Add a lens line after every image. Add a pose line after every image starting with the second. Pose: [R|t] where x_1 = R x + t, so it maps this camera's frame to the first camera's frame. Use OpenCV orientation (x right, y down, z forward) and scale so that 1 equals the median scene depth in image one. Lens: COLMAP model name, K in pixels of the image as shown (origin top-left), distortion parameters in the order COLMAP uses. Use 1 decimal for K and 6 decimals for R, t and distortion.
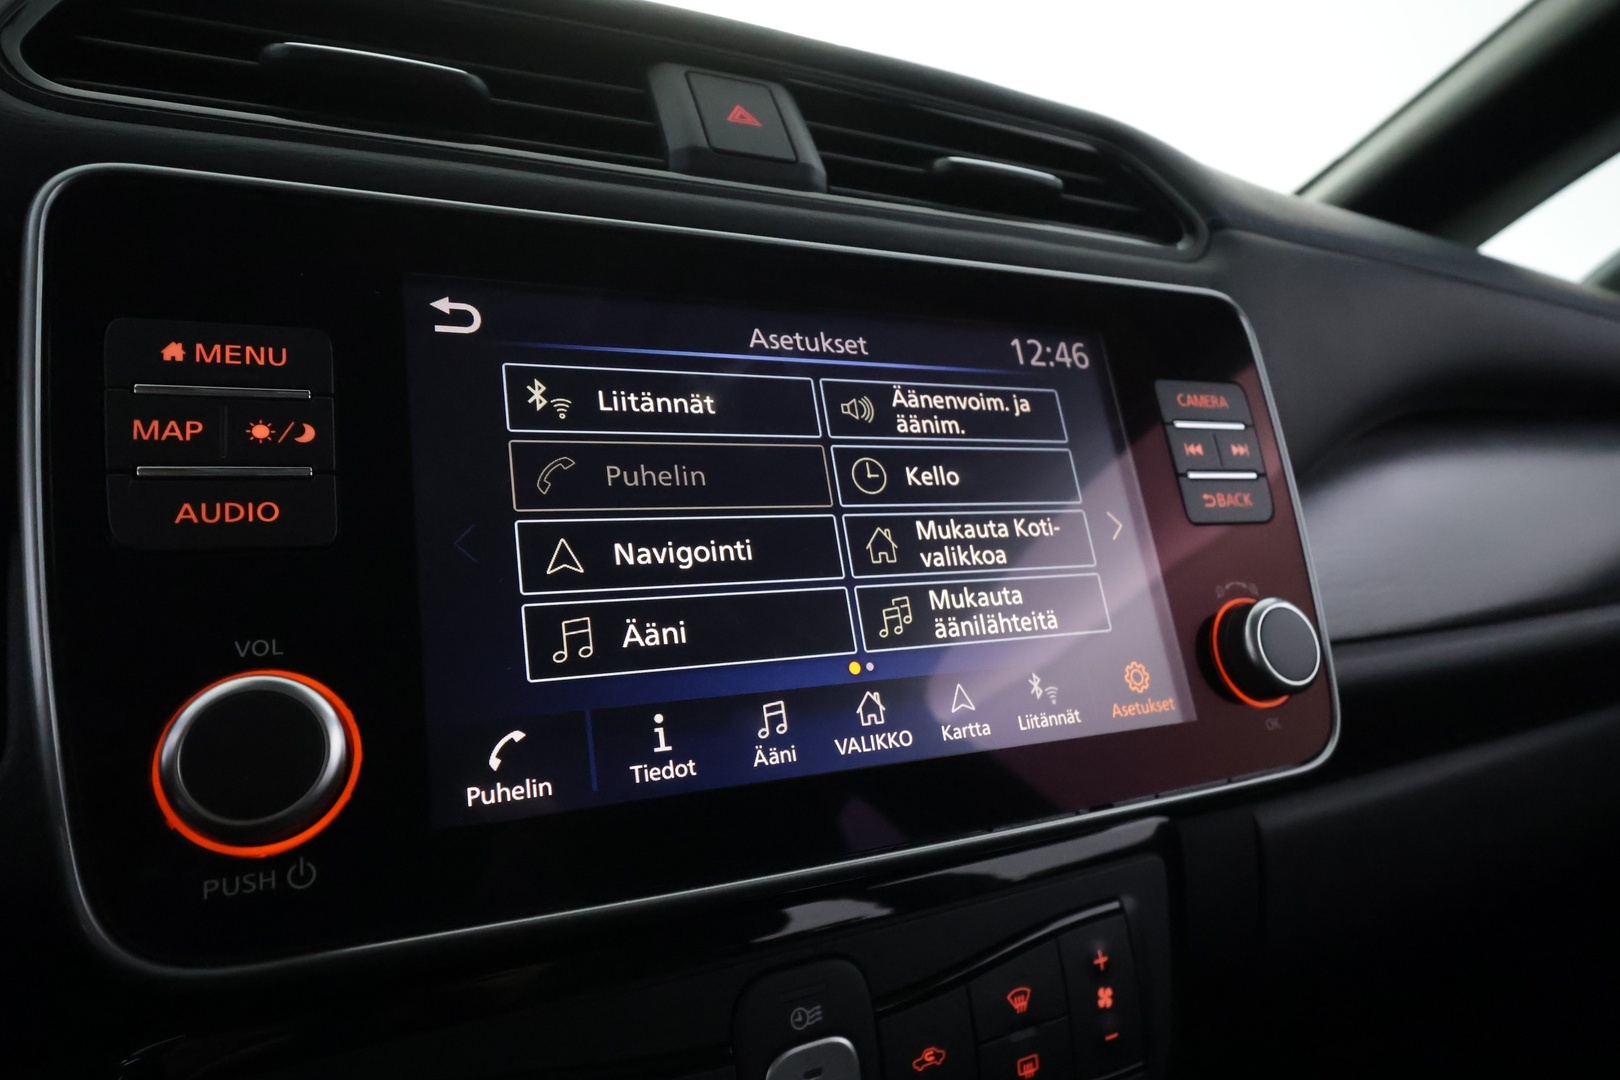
lens RADIAL K [[1006.2, 0, 810.0], [0, 1006.2, 540.0], [0, 0, 1]] dist [0.002713, 0.005069]
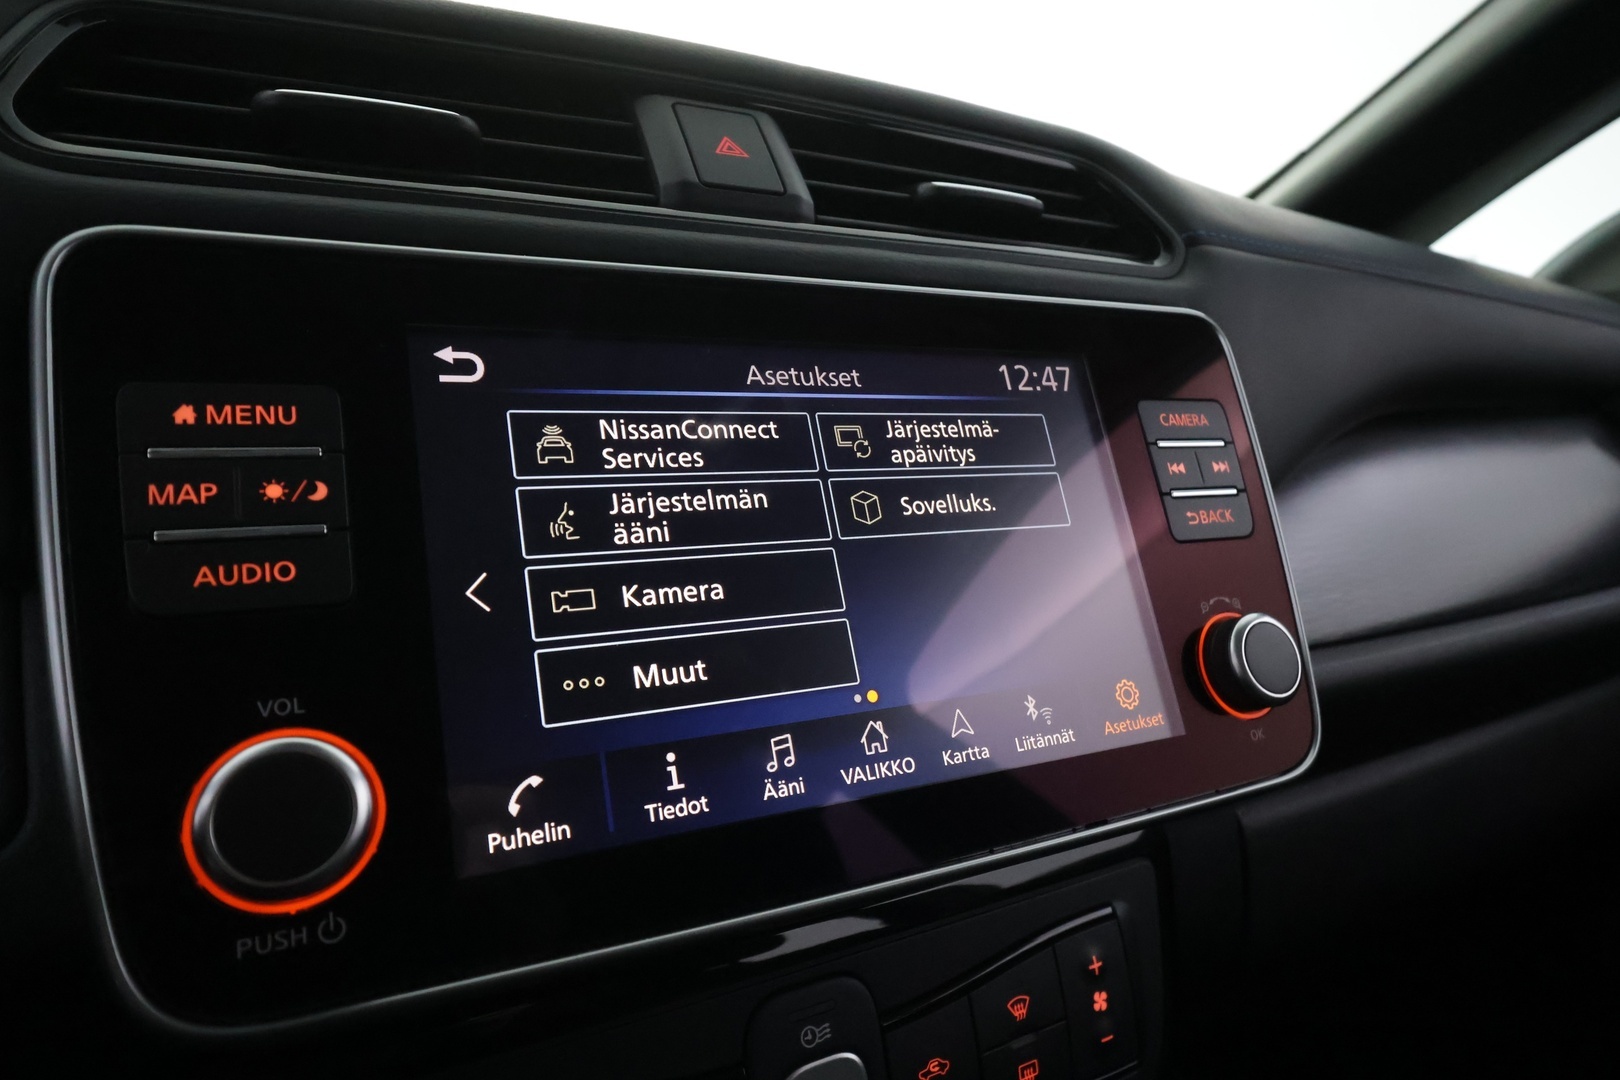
lens RADIAL K [[1006.2, 0, 810.0], [0, 1006.2, 540.0], [0, 0, 1]] dist [0.002713, 0.005069]
pose [[0.999380, -0.021487, 0.027888, -0.028229], [0.021069, 0.999662, 0.015207, -0.048955], [-0.028205, -0.014610, 0.999495, -0.021962]]
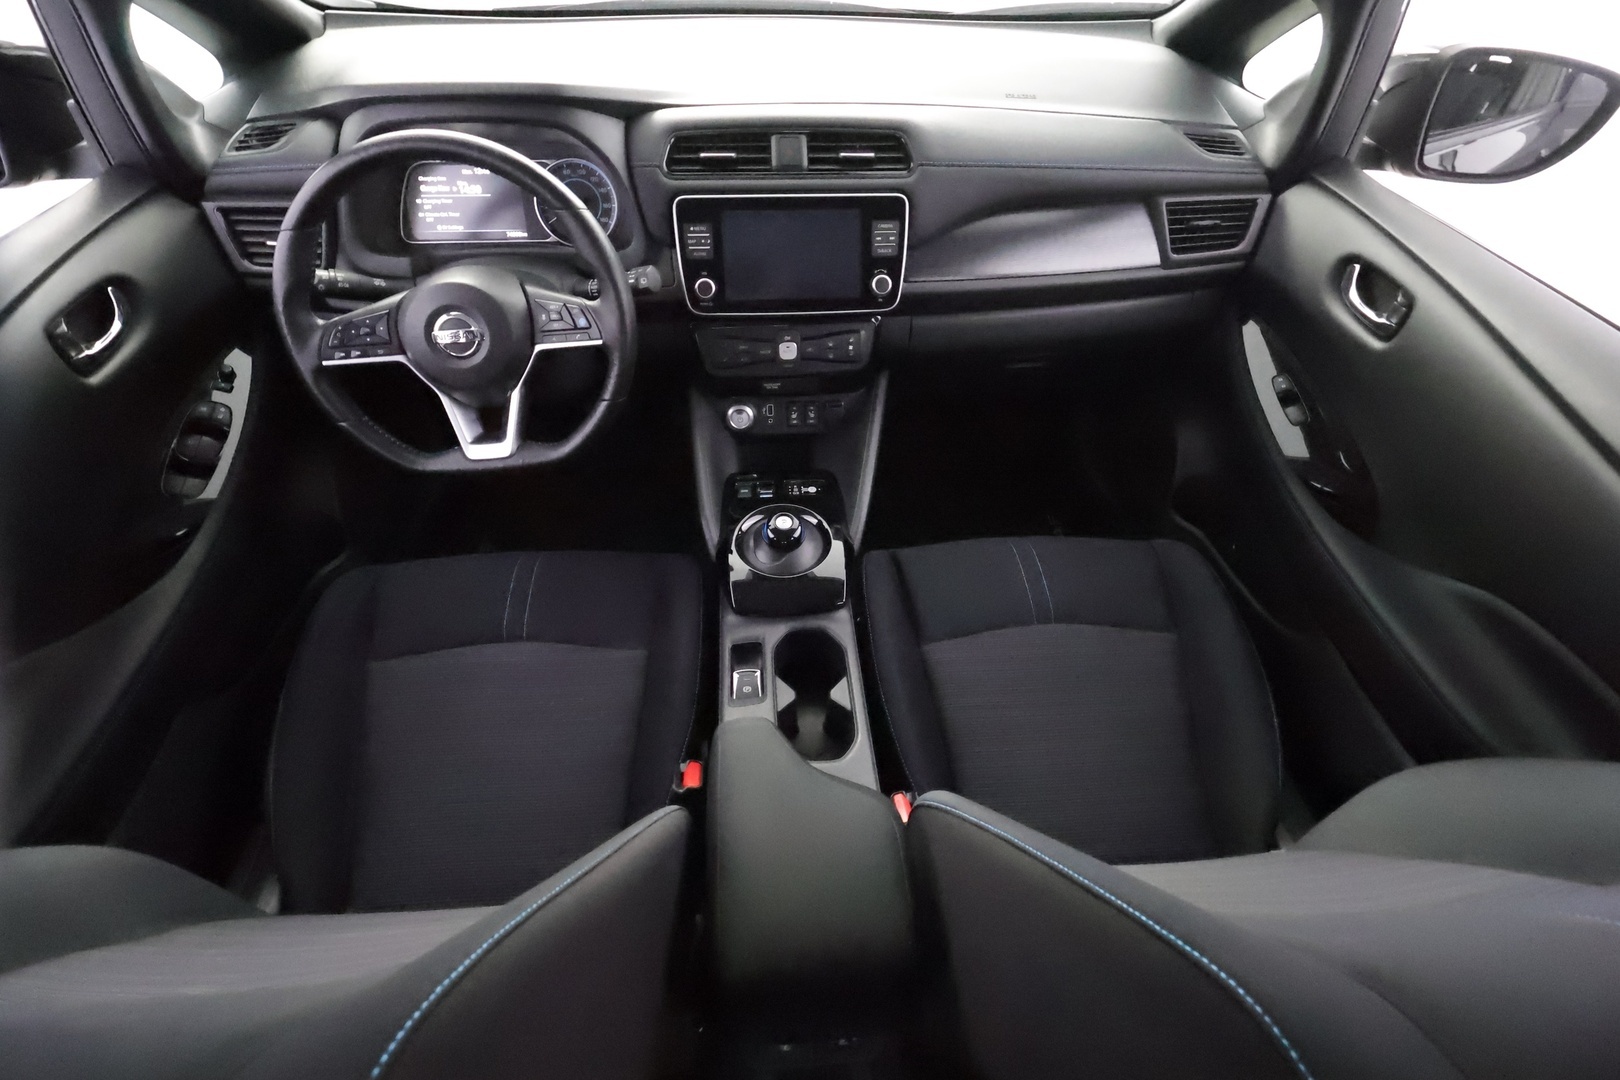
lens RADIAL K [[755.8, 0, 813.1], [0, 755.8, 544.1], [0, 0, 1]] dist [-0.000464, 0.000206]
pose [[0.935856, 0.232198, -0.265063, 1.645836], [-0.033096, 0.806792, 0.589908, -1.219427], [0.350826, -0.543296, 0.762726, -3.102470]]
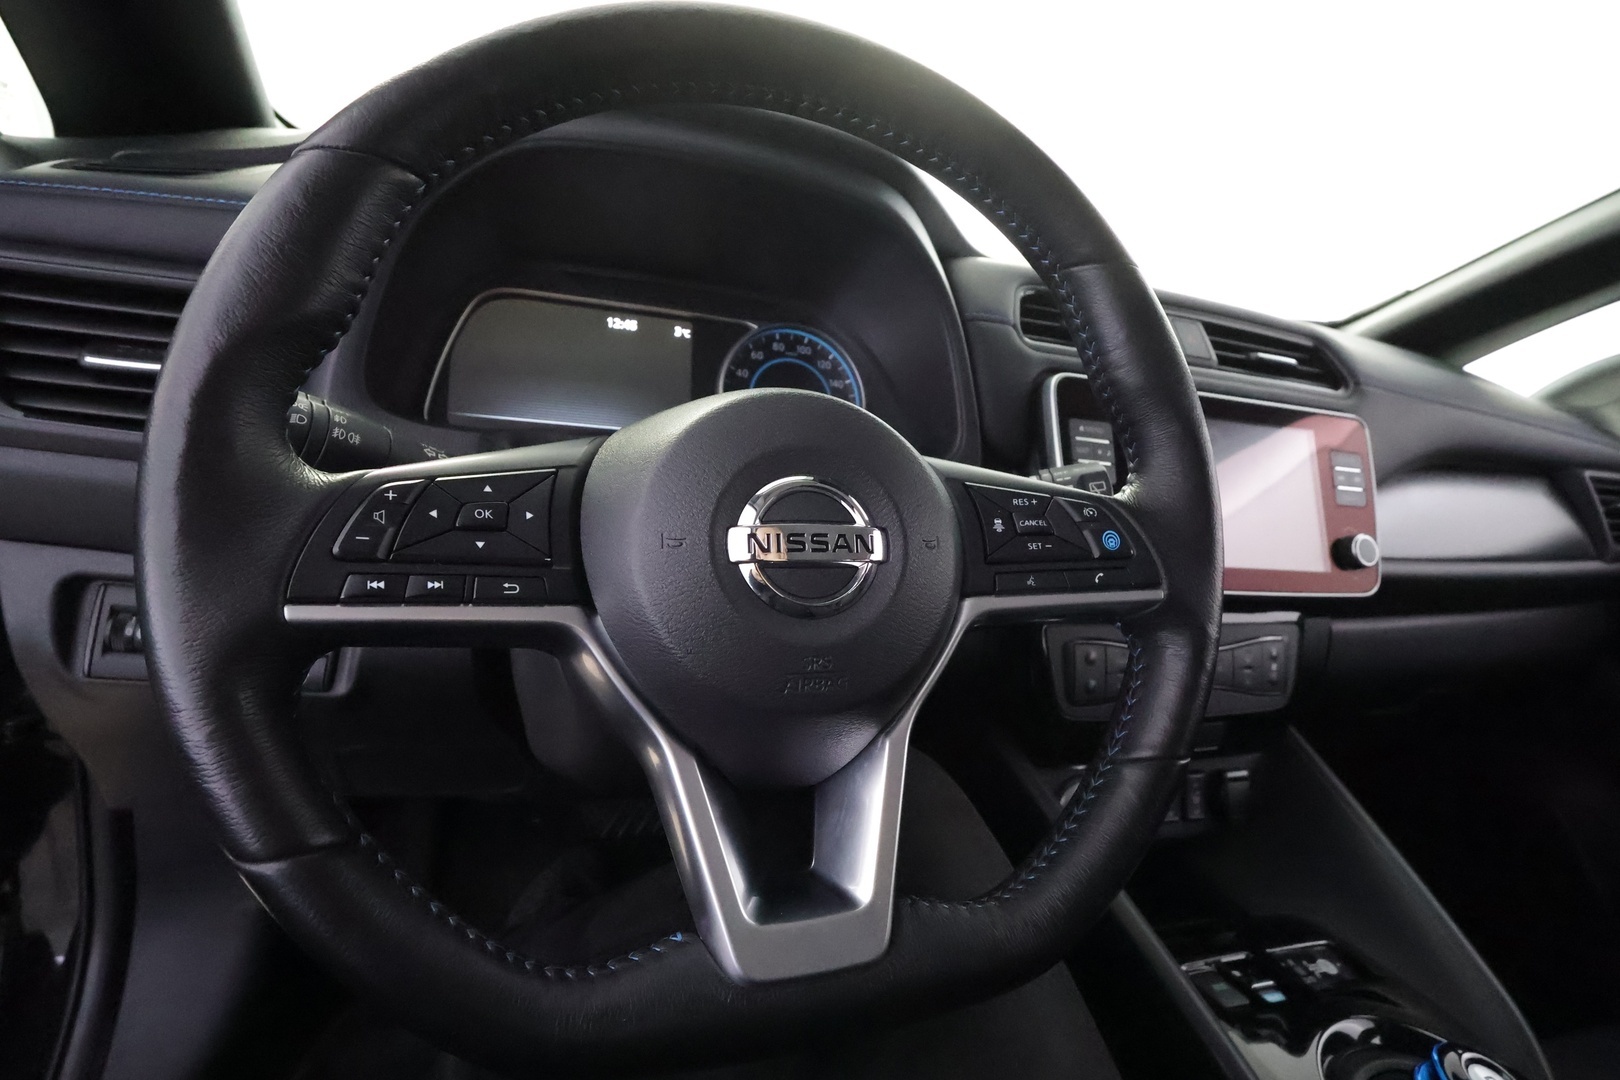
lens RADIAL K [[791.5, 0, 803.0], [0, 791.5, 539.0], [0, 0, 1]] dist [0.003805, 0.000373]
pose [[0.987787, 0.124627, -0.093519, -1.015569], [-0.115444, 0.988476, 0.097913, 0.037858], [0.104644, -0.085921, 0.990791, -1.572761]]
